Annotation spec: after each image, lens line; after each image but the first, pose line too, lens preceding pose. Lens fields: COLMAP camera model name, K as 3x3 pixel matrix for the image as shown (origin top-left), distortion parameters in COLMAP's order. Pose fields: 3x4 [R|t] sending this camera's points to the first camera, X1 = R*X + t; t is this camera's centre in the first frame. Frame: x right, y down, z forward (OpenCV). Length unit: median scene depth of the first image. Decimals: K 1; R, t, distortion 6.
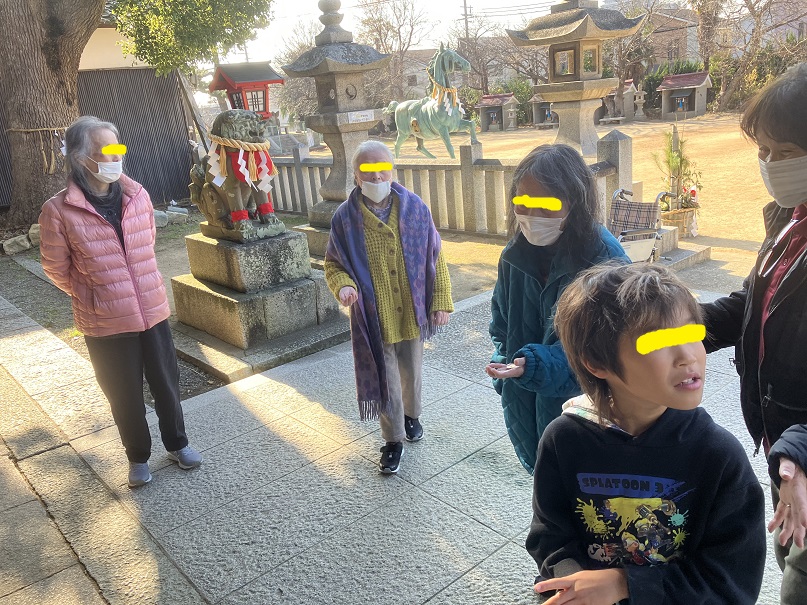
lens RADIAL K [[654.6, 0, 403.5], [0, 654.6, 302.5], [0, 0, 1]] dist [0.027759, -0.040455]
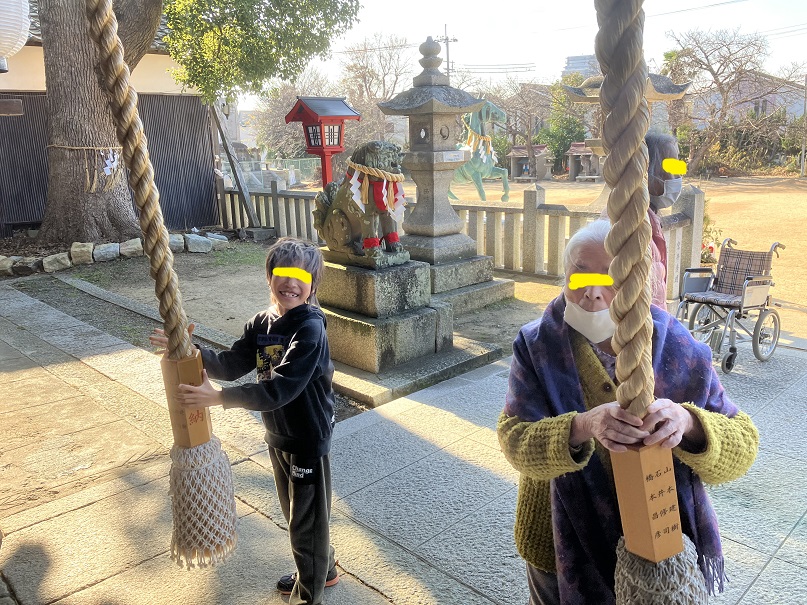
lens RADIAL K [[654.6, 0, 403.5], [0, 654.6, 302.5], [0, 0, 1]] dist [0.027759, -0.040455]
pose [[0.994604, 0.048445, 0.091743, -0.280792], [-0.042147, 0.996699, -0.069392, 0.028856], [-0.094801, 0.065151, 0.993362, -0.014206]]
